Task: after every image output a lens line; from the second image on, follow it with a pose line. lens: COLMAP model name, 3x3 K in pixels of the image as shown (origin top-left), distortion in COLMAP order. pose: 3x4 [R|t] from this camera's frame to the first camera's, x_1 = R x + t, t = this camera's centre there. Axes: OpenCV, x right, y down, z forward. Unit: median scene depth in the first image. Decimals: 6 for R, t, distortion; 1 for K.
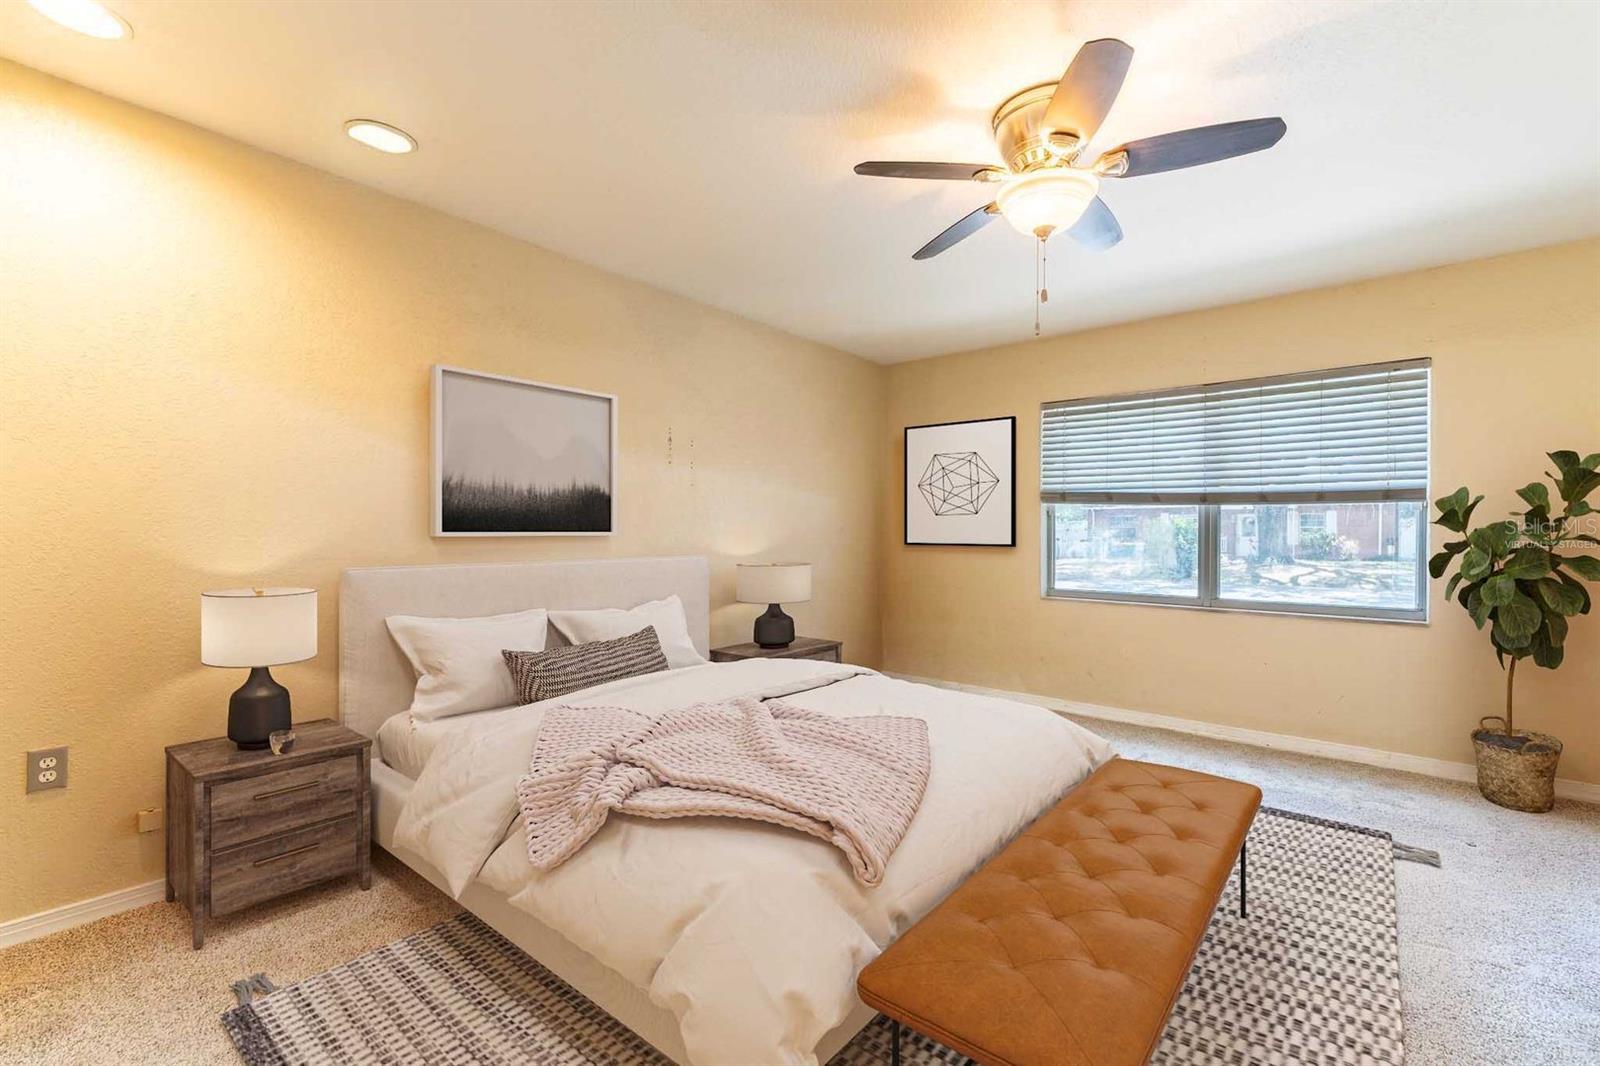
lens RADIAL K [[678.7, 0, 797.6], [0, 678.7, 536.5], [0, 0, 1]] dist [0.003997, 0.000554]
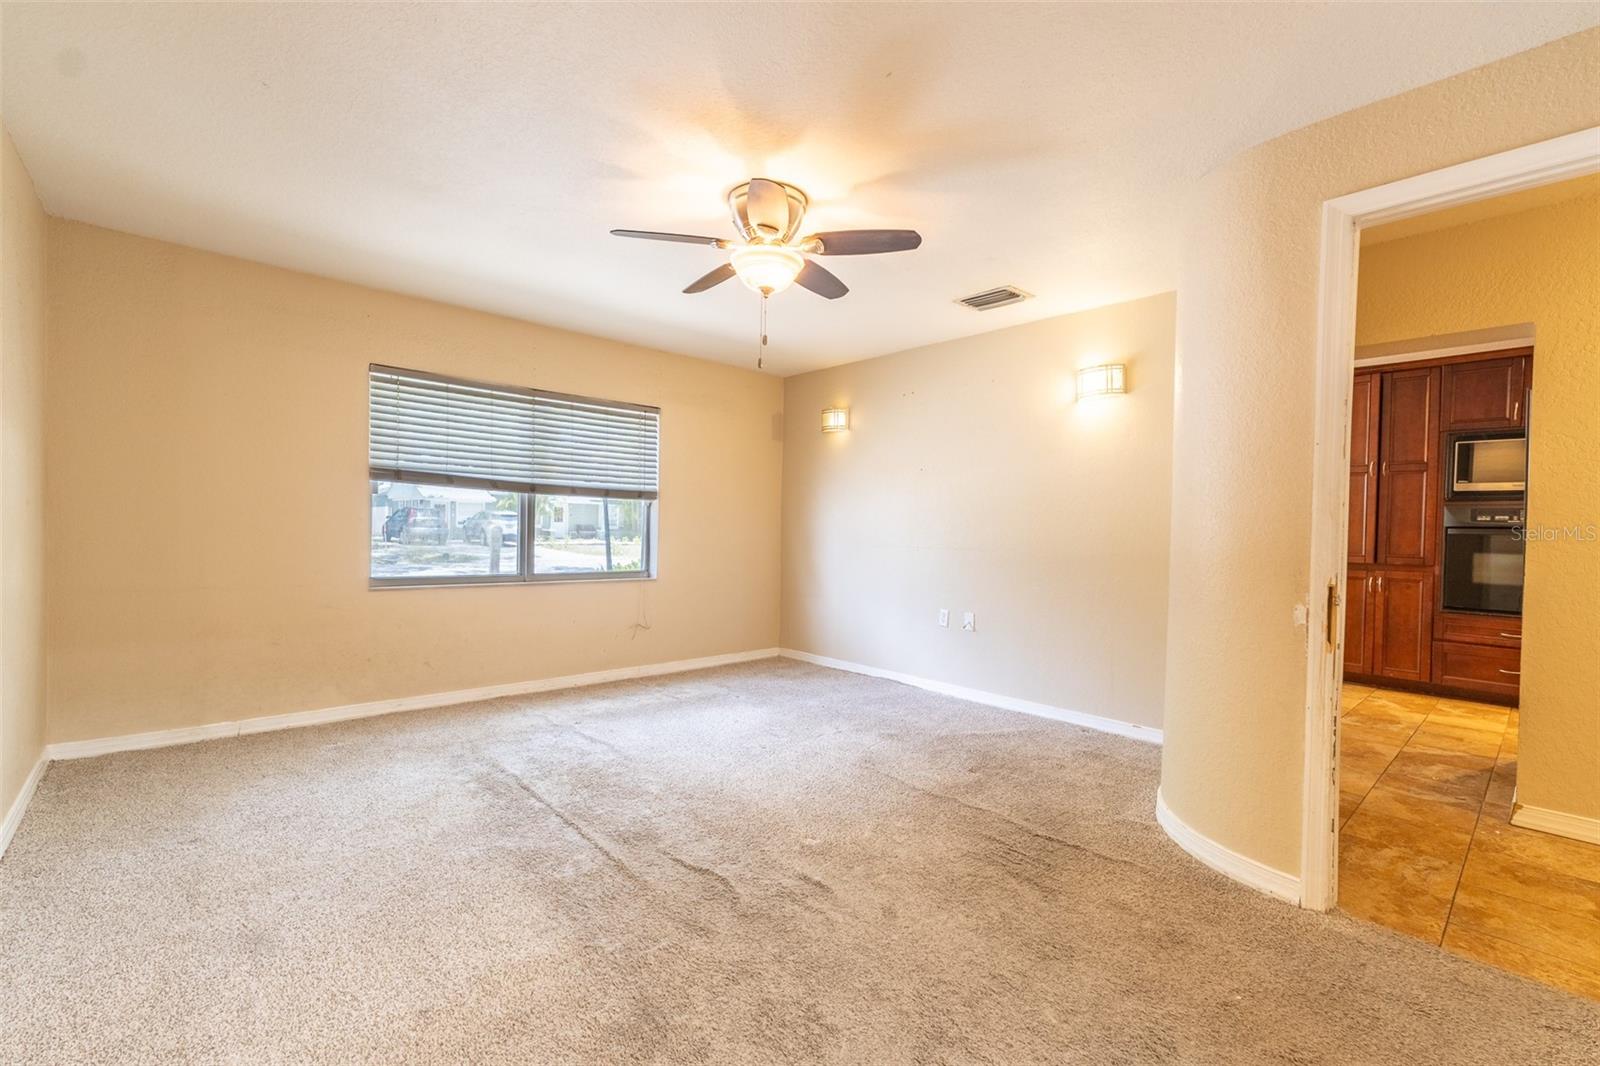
lens RADIAL K [[678.7, 0, 797.6], [0, 678.7, 536.5], [0, 0, 1]] dist [0.003997, 0.000554]
pose [[0.147295, -0.014535, 0.988986, -0.480766], [-0.017578, 0.999696, 0.017310, -0.001528], [-0.988936, -0.019934, 0.146995, 0.386365]]
